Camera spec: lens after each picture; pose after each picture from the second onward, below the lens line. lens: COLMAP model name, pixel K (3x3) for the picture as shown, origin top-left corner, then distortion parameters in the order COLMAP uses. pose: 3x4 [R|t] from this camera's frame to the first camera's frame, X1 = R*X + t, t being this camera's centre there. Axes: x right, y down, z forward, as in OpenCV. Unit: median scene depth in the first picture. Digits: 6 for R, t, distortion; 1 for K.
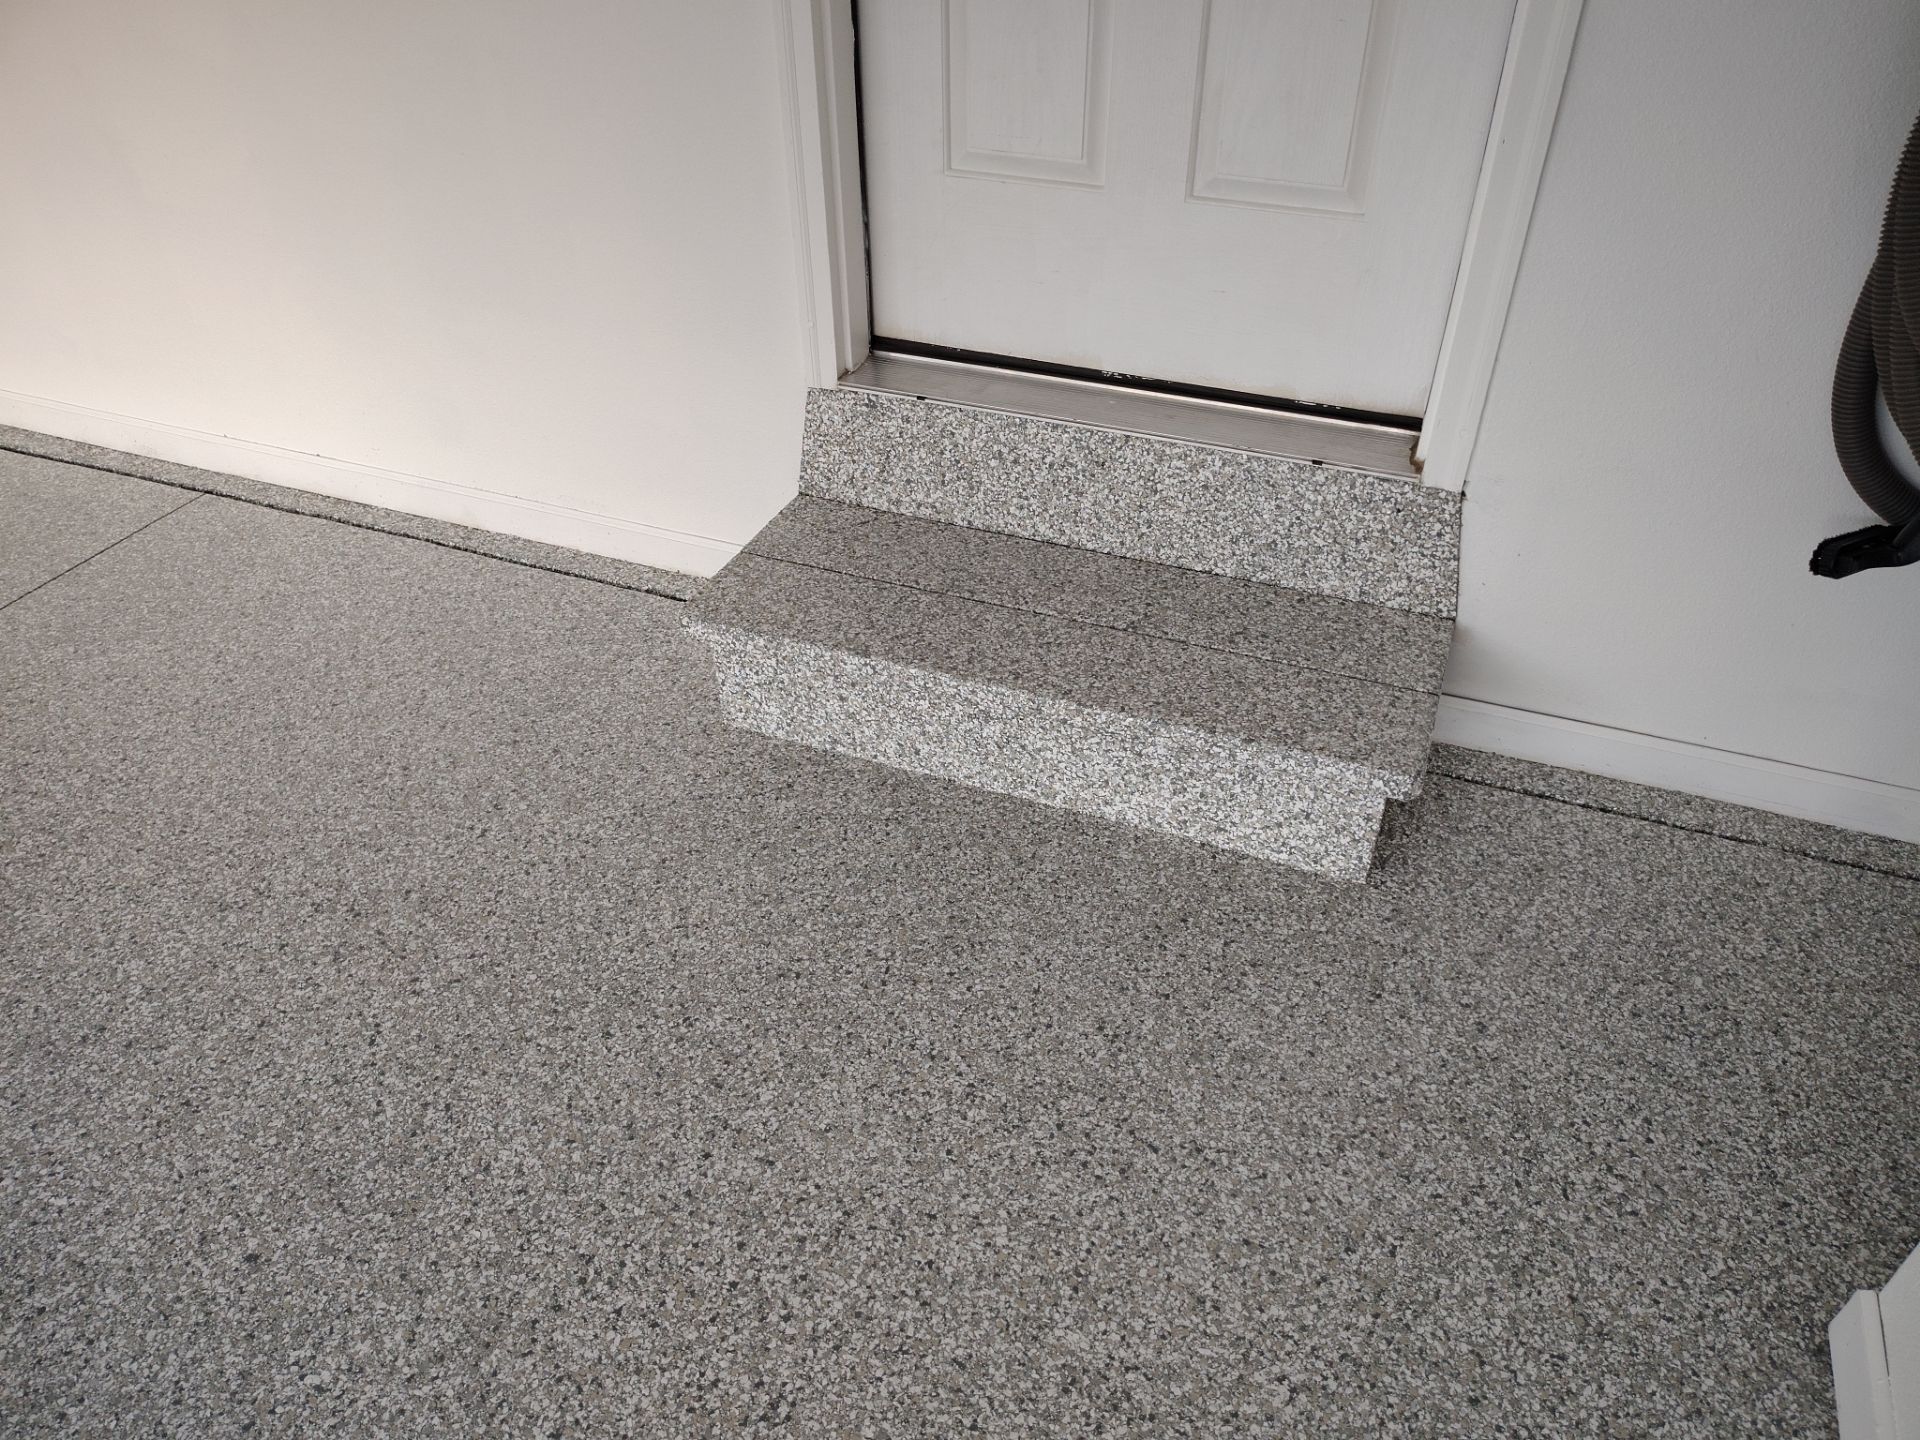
lens RADIAL K [[1323.1, 0, 970.8], [0, 1323.1, 727.3], [0, 0, 1]] dist [0.051596, -0.059733]
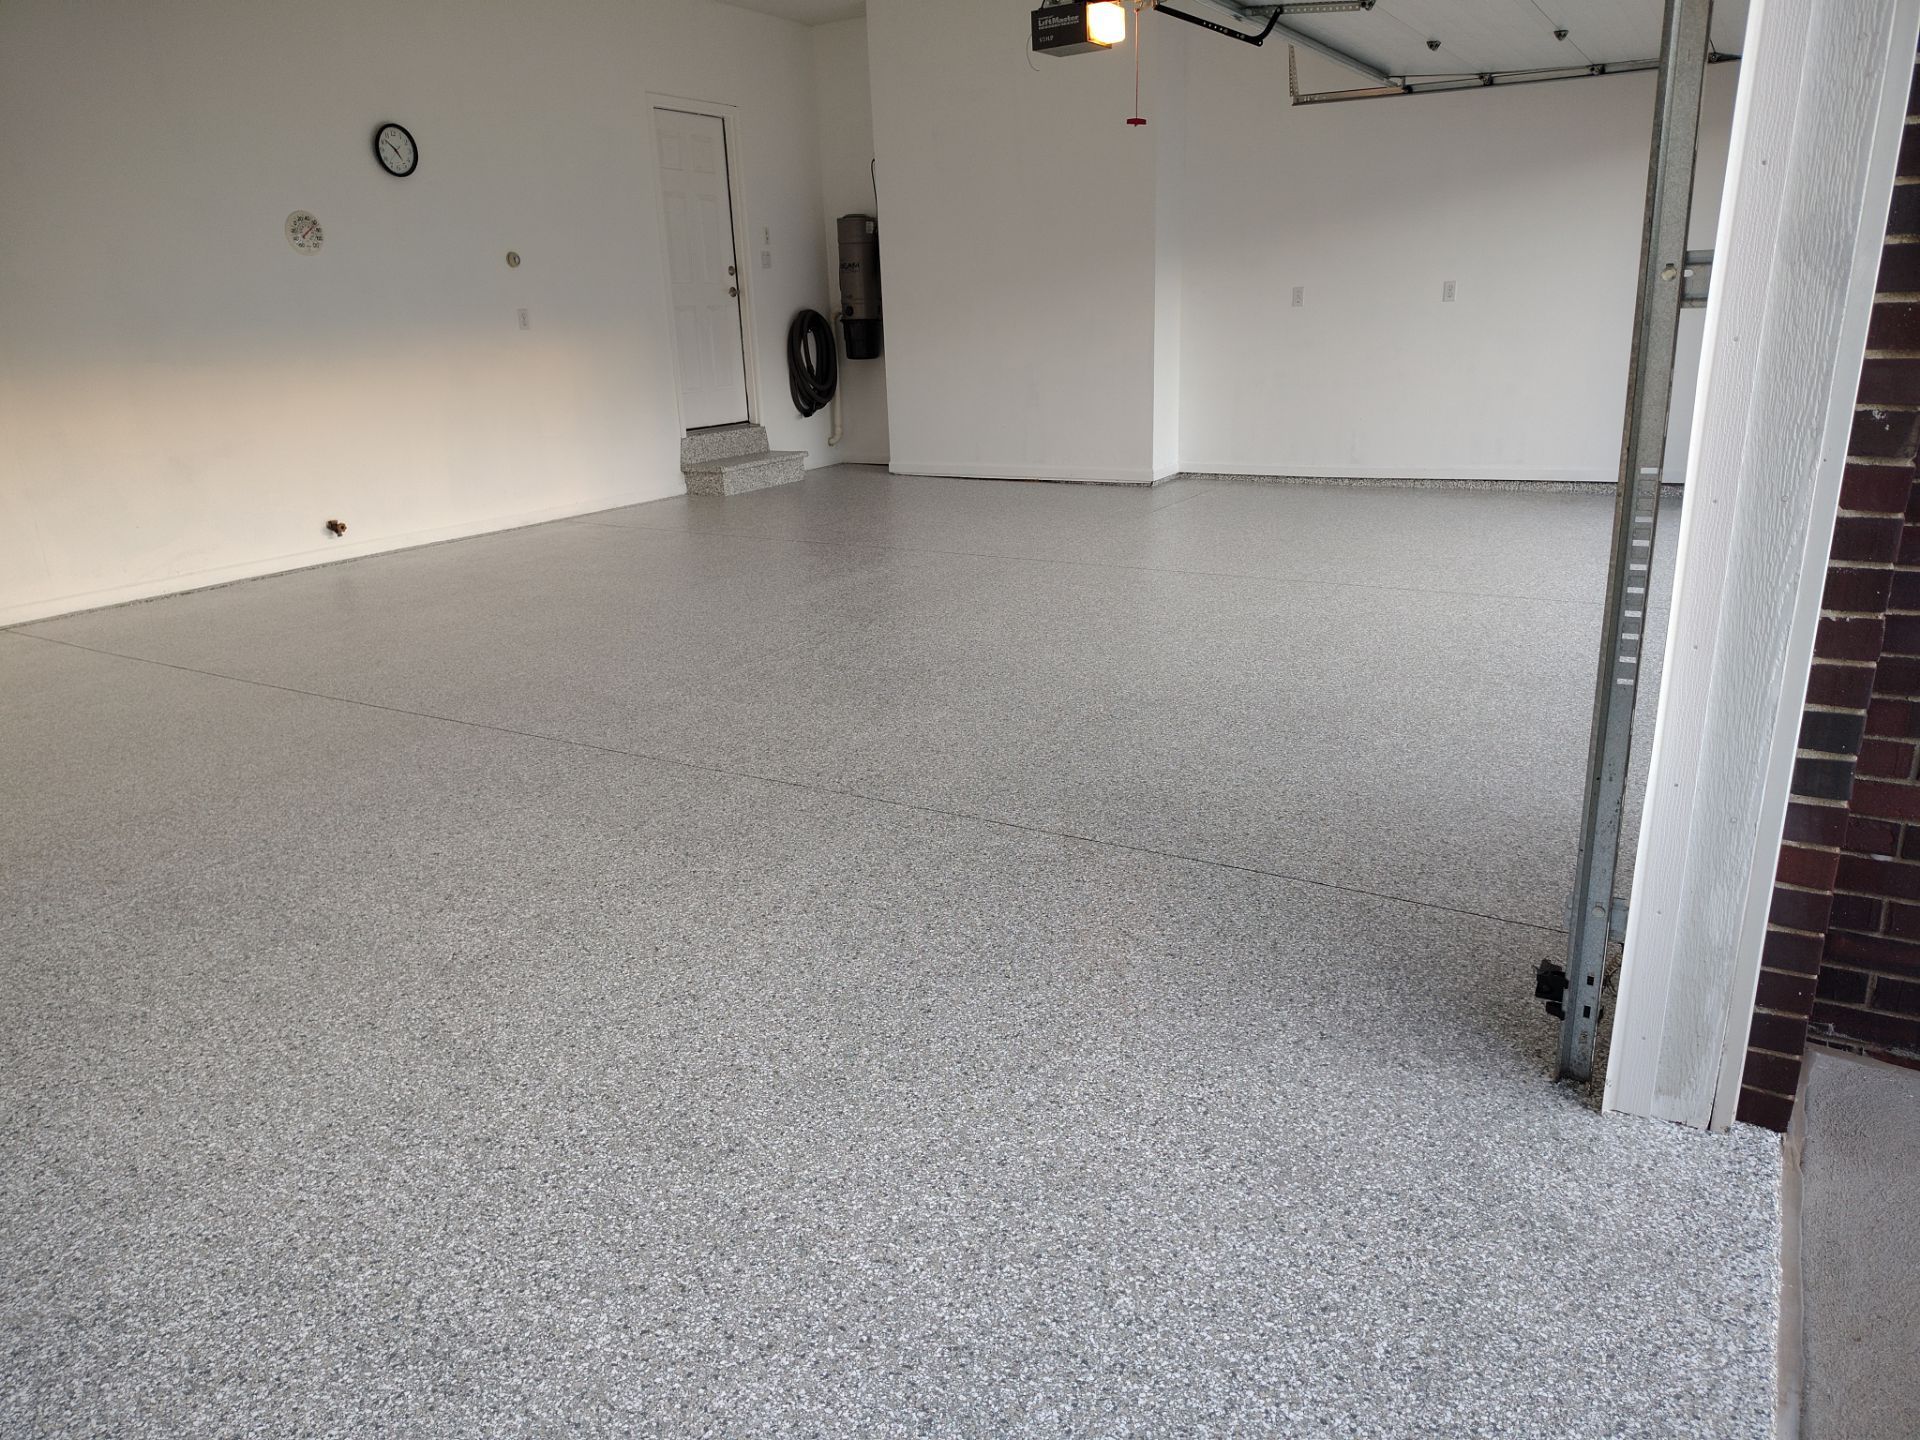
lens RADIAL K [[1323.1, 0, 952.6], [0, 1323.1, 739.6], [0, 0, 1]] dist [0.051596, -0.059733]
pose [[0.150634, -0.307744, 0.939470, -5.518975], [0.630681, 0.761722, 0.148396, 0.540097], [-0.761283, 0.570152, 0.308829, -0.673777]]
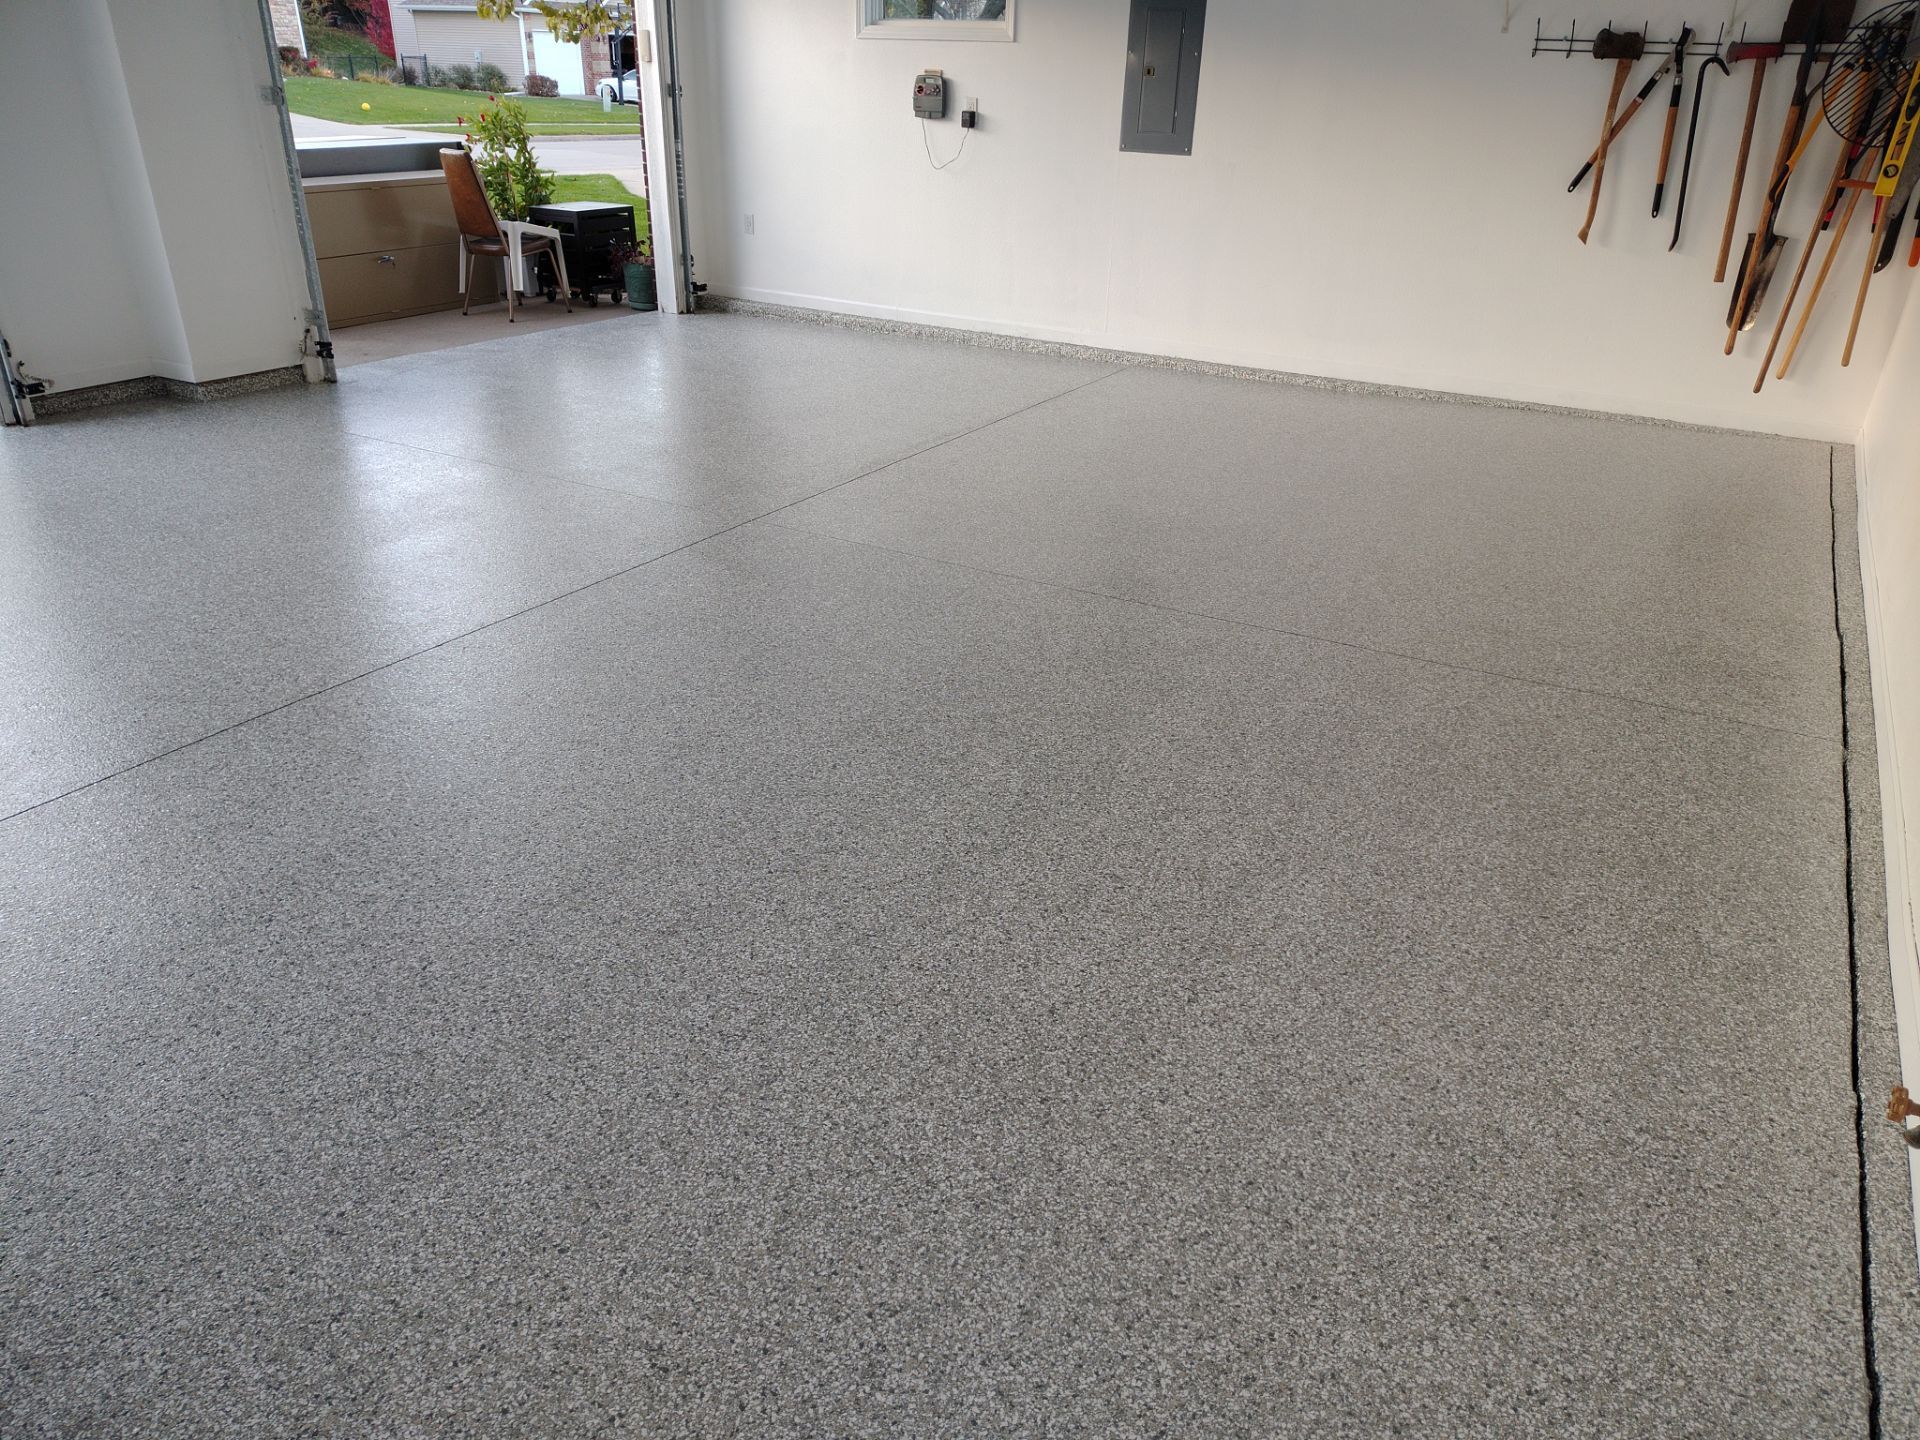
lens RADIAL K [[1323.1, 0, 976.1], [0, 1323.1, 735.4], [0, 0, 1]] dist [0.051596, -0.059733]
pose [[-0.132761, 0.446032, -0.885116, -0.774722], [-0.626459, 0.654262, 0.423663, -0.728357], [0.768065, 0.610734, 0.192560, 0.741757]]
